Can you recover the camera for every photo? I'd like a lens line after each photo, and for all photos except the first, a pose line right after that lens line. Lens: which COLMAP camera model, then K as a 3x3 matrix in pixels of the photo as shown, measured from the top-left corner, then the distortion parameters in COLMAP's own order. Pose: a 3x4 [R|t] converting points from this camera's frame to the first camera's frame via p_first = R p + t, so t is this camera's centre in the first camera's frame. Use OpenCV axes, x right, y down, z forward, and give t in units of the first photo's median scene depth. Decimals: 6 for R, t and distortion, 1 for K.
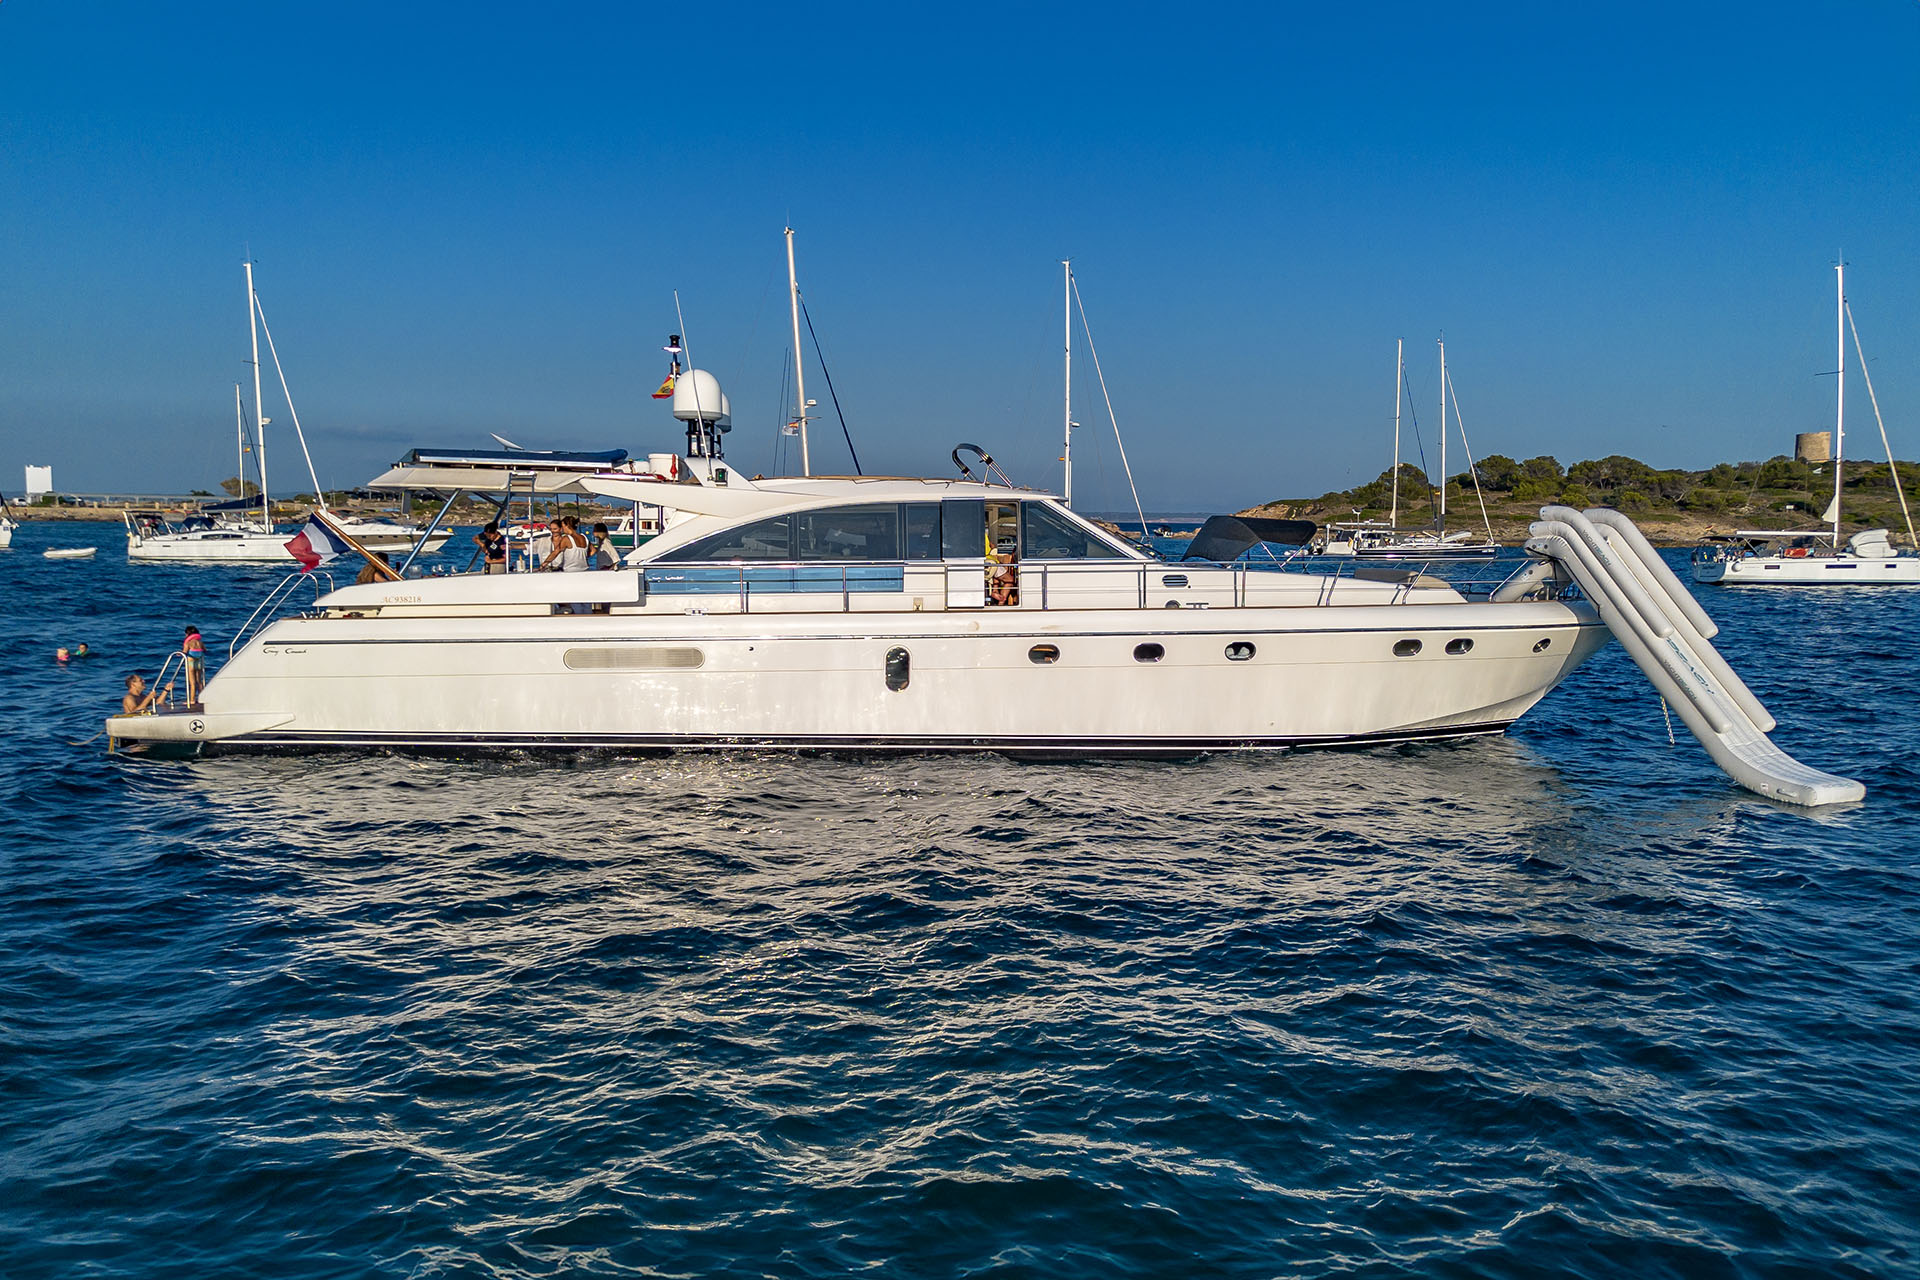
lens RADIAL K [[1430.4, 0, 960.0], [0, 1430.4, 656.8], [0, 0, 1]] dist [0.084974, -0.007020]
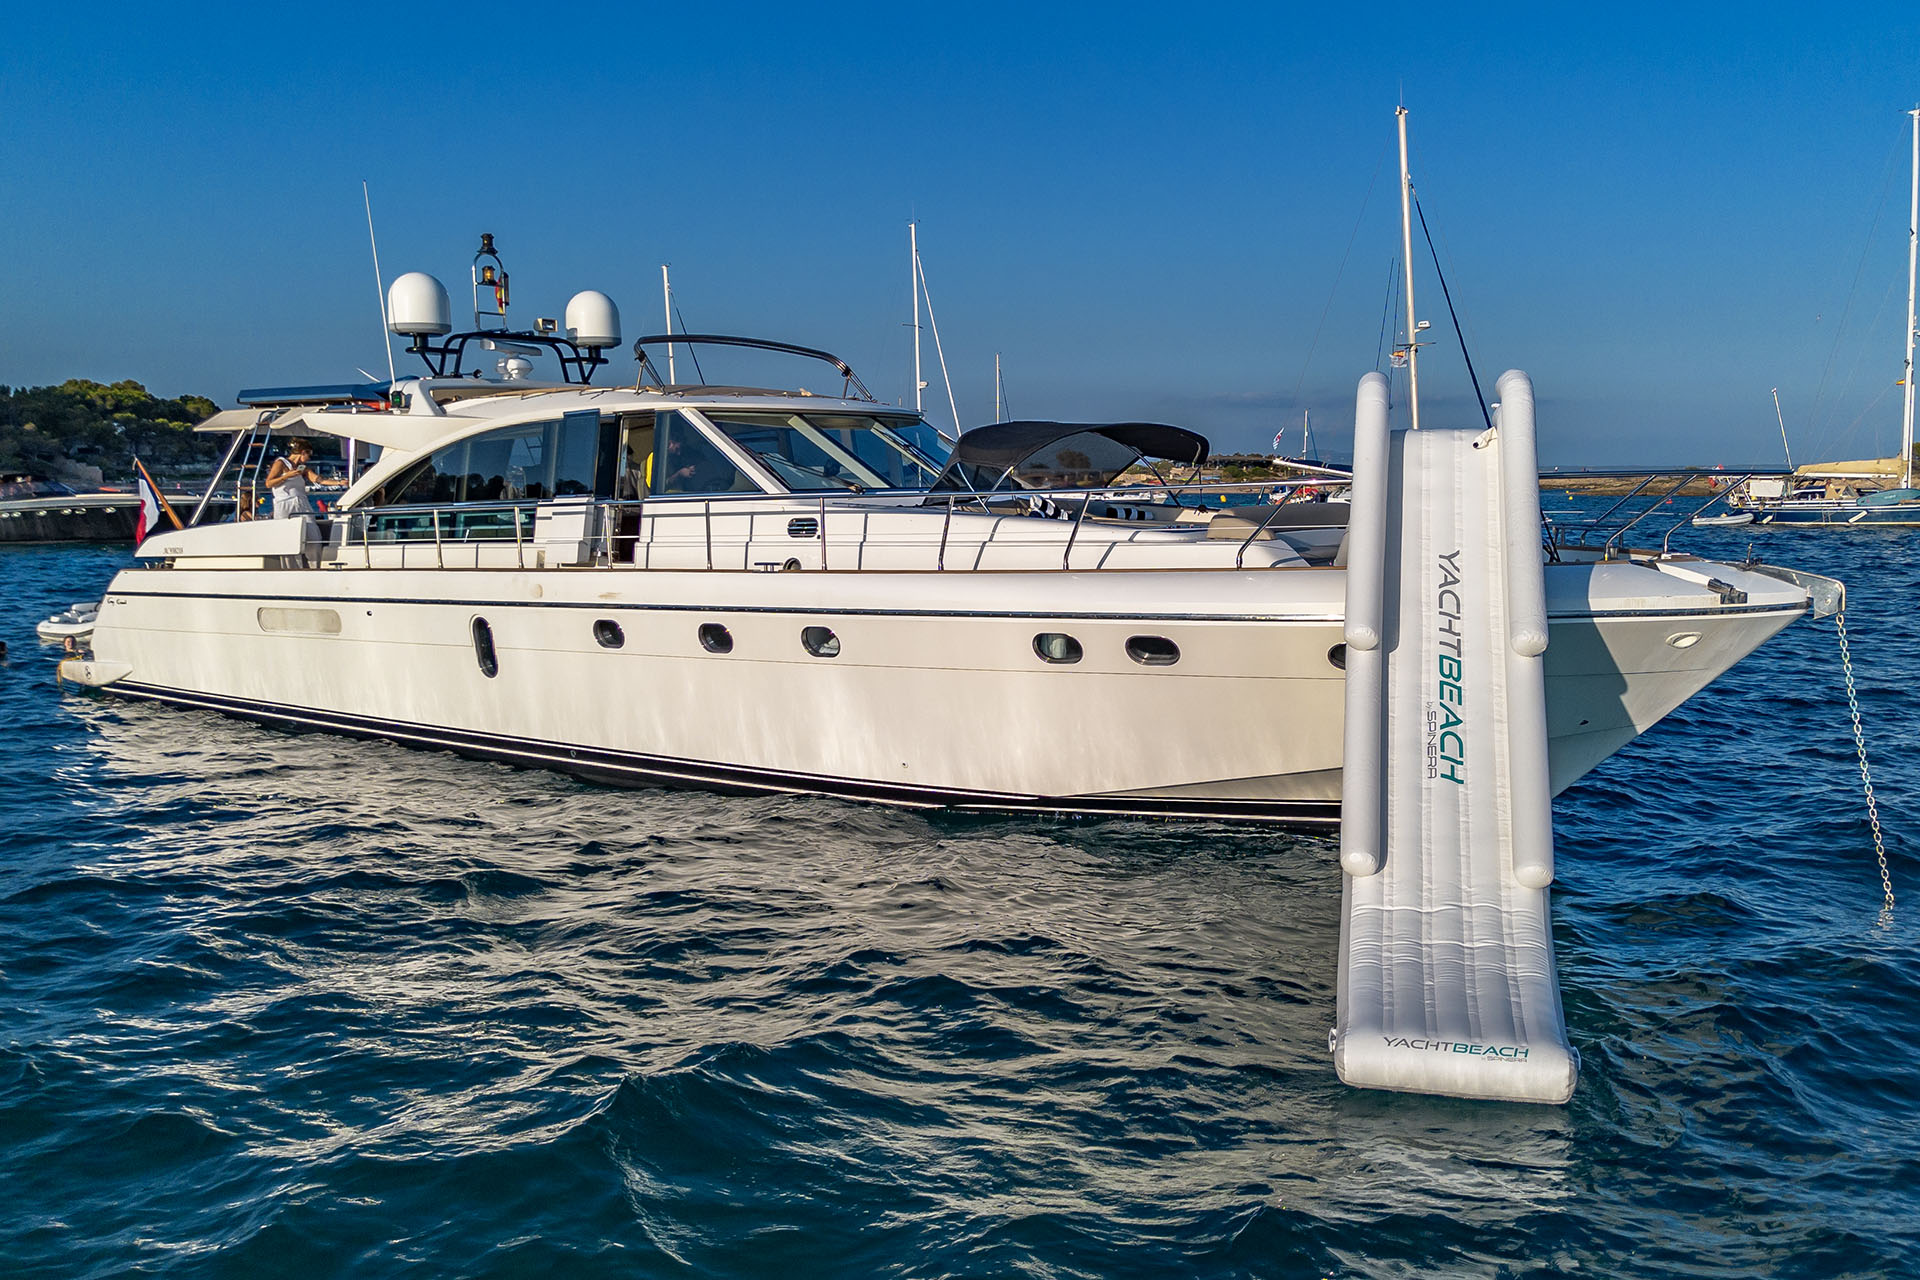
lens RADIAL K [[1430.4, 0, 949.5], [0, 1430.4, 659.9], [0, 0, 1]] dist [0.084974, -0.007020]
pose [[0.733808, 0.055126, -0.677117, 0.634020], [-0.023497, 0.998165, 0.055799, -0.031593], [0.678951, -0.025036, 0.733757, 0.590345]]
